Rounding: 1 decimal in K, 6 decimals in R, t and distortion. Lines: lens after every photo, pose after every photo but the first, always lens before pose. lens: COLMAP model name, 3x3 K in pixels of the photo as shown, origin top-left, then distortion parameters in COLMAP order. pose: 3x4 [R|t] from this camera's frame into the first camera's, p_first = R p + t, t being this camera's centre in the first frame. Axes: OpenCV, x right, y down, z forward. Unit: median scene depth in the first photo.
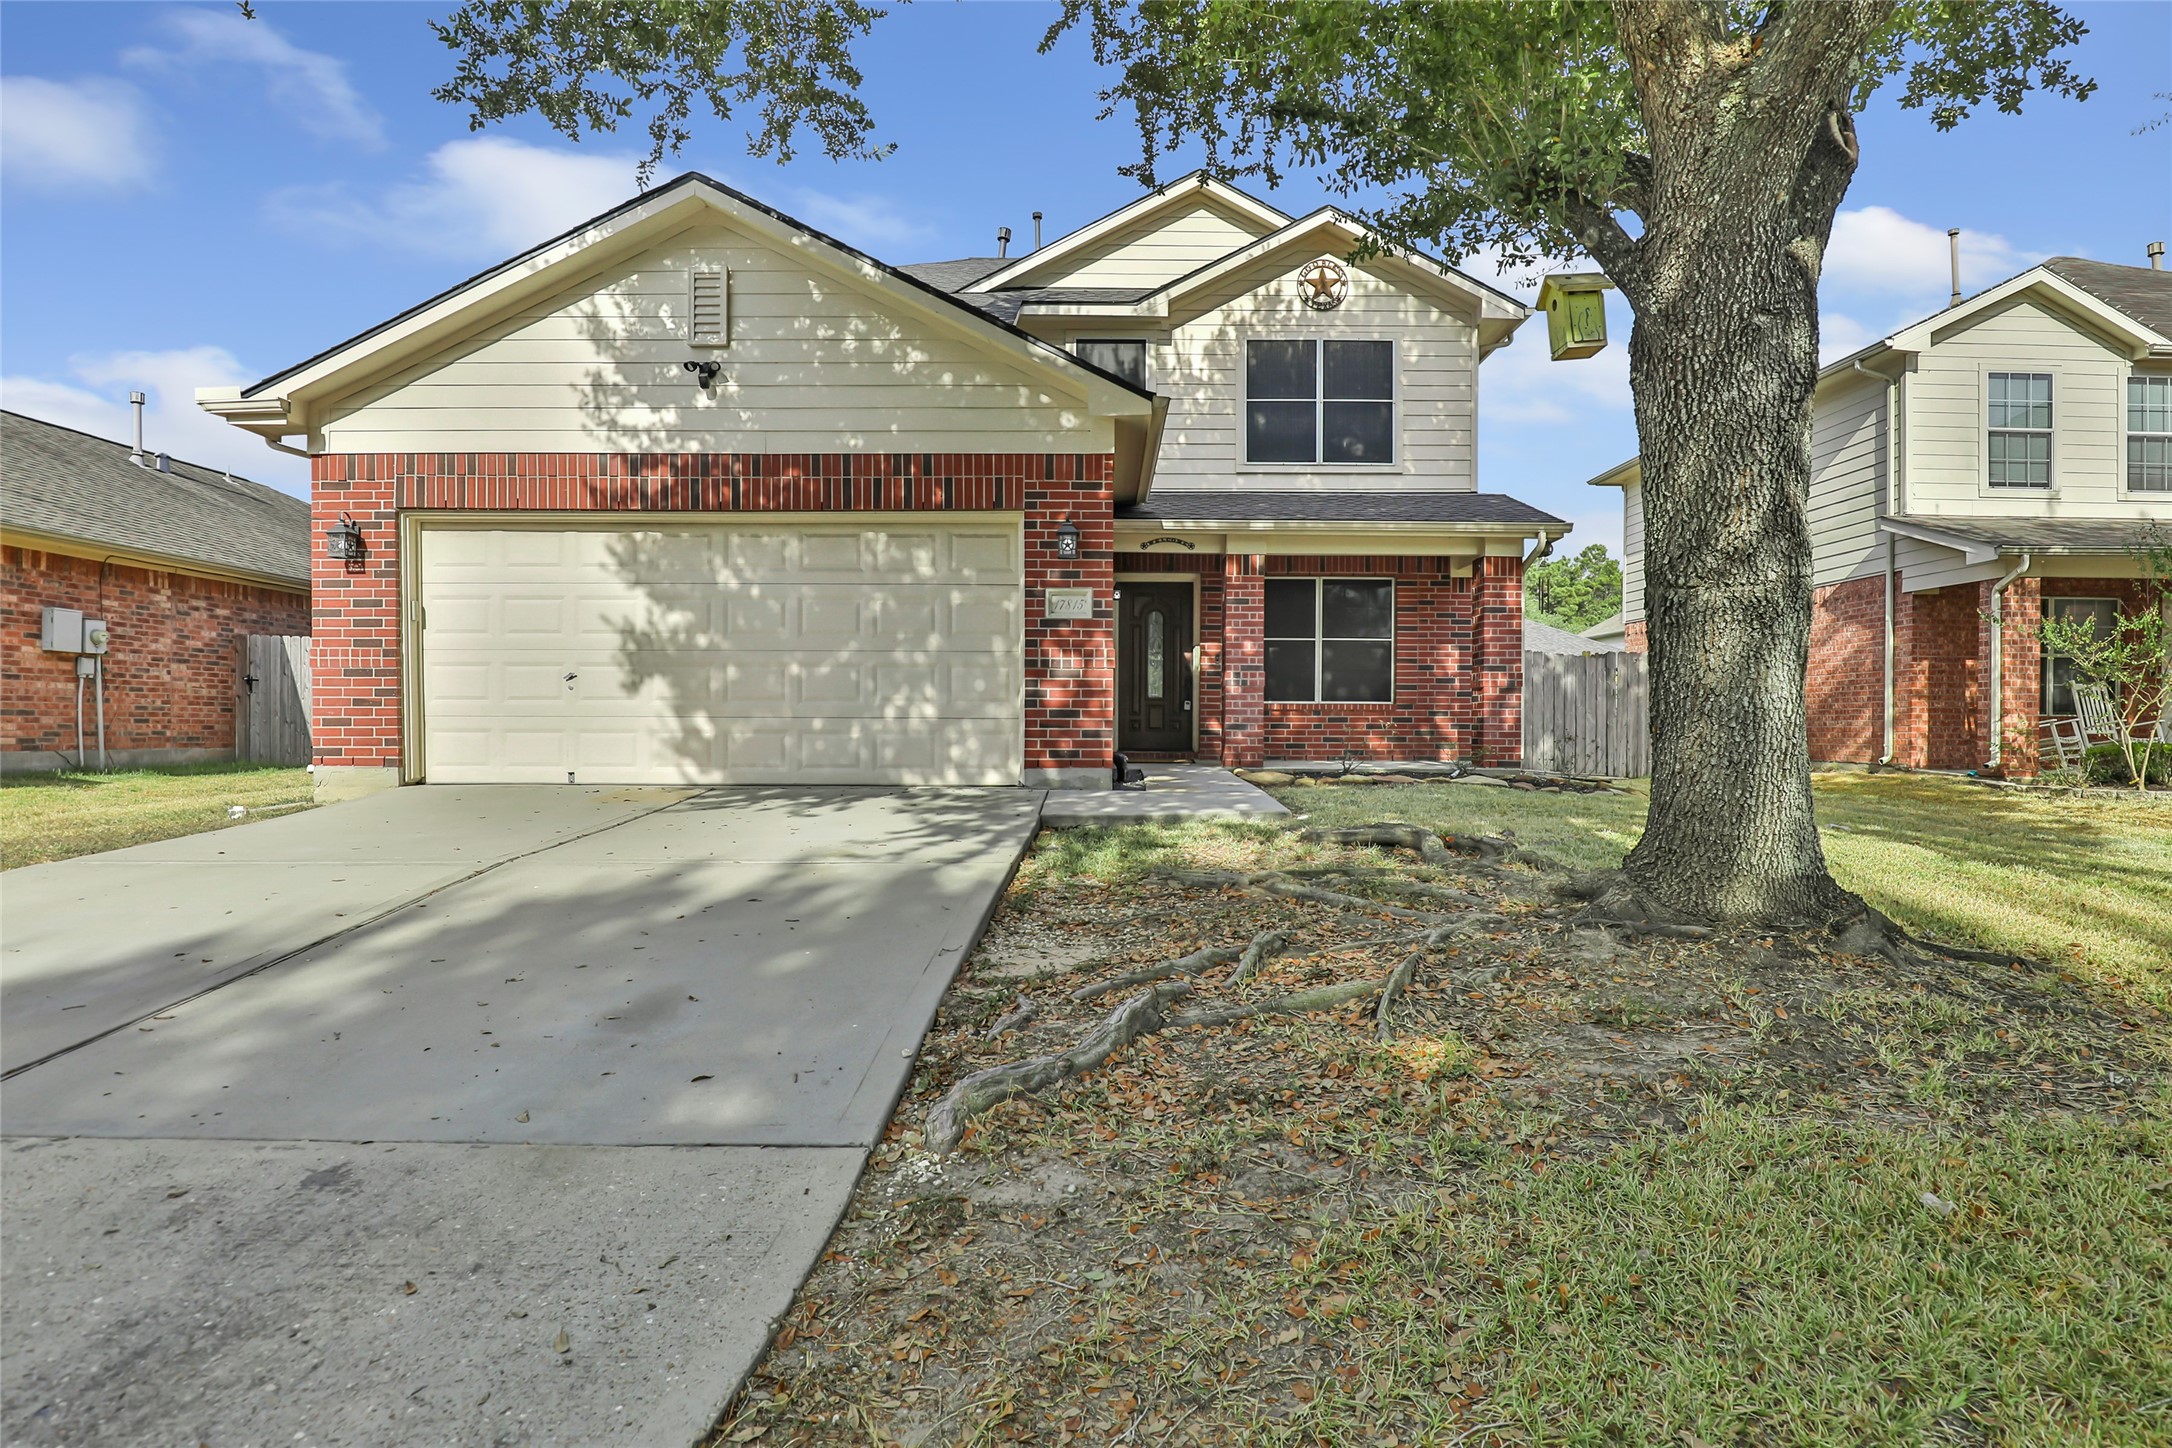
lens RADIAL K [[1182.6, 0, 1137.6], [0, 1182.6, 746.4], [0, 0, 1]] dist [-0.014198, -0.000324]
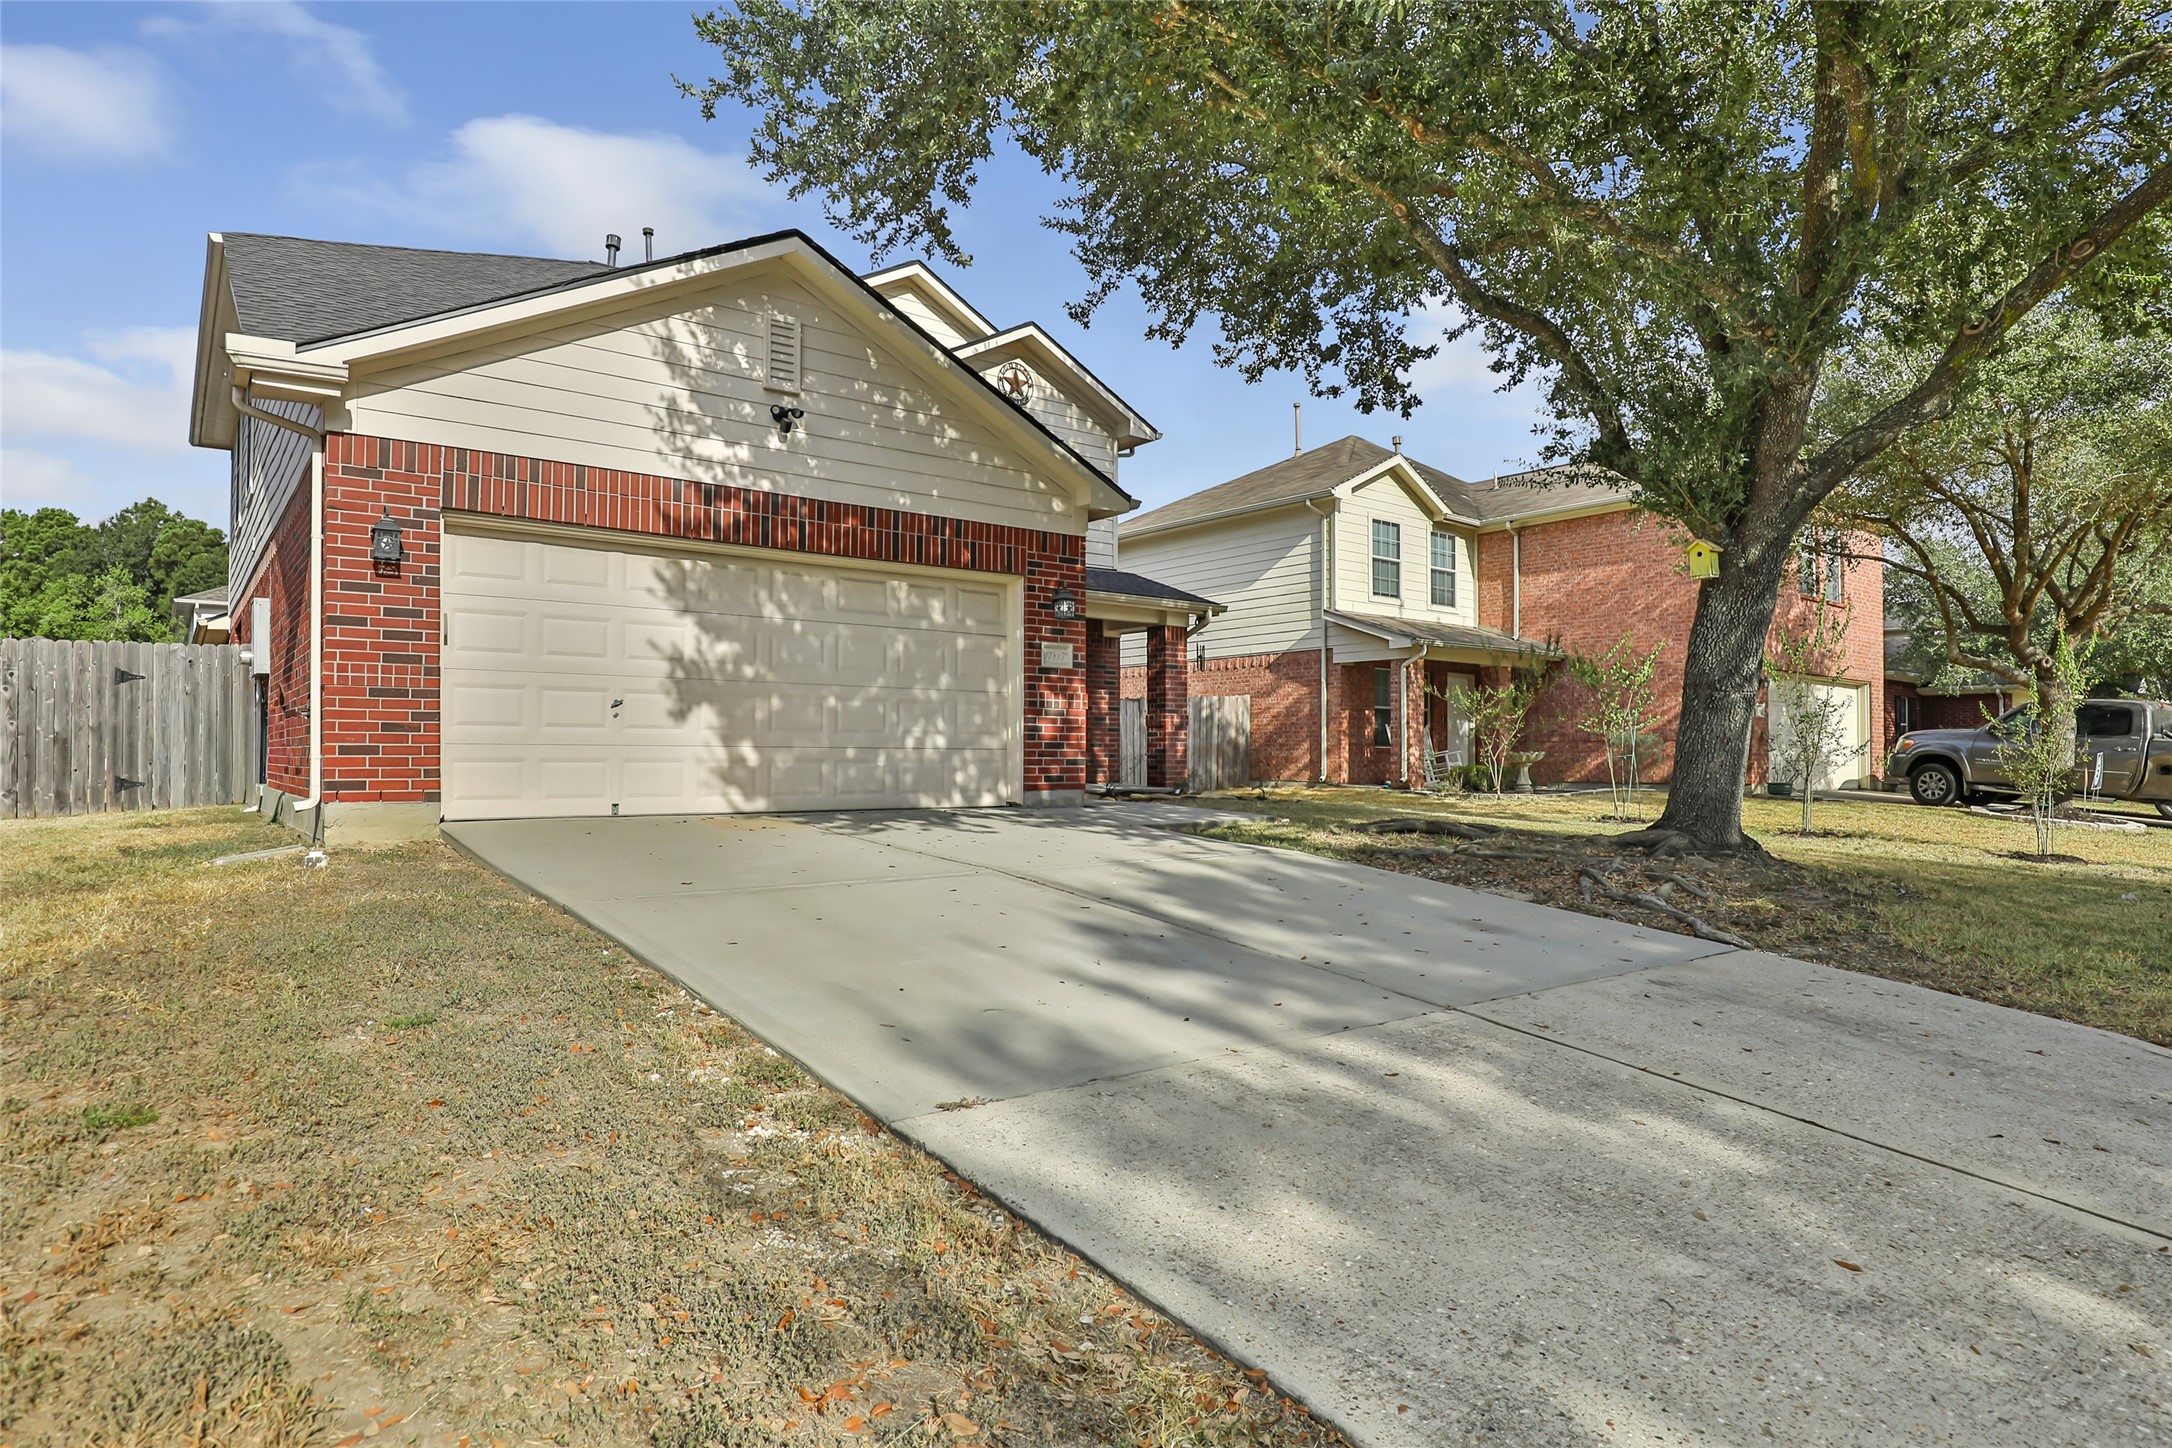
lens RADIAL K [[1184.0, 0, 1085.4], [0, 1184.0, 752.8], [0, 0, 1]] dist [-0.001163, -0.000065]
pose [[0.808092, 0.002608, 0.589050, -0.739737], [0.006406, 0.999892, -0.013215, -0.003461], [-0.589021, 0.014453, 0.807988, -0.003354]]
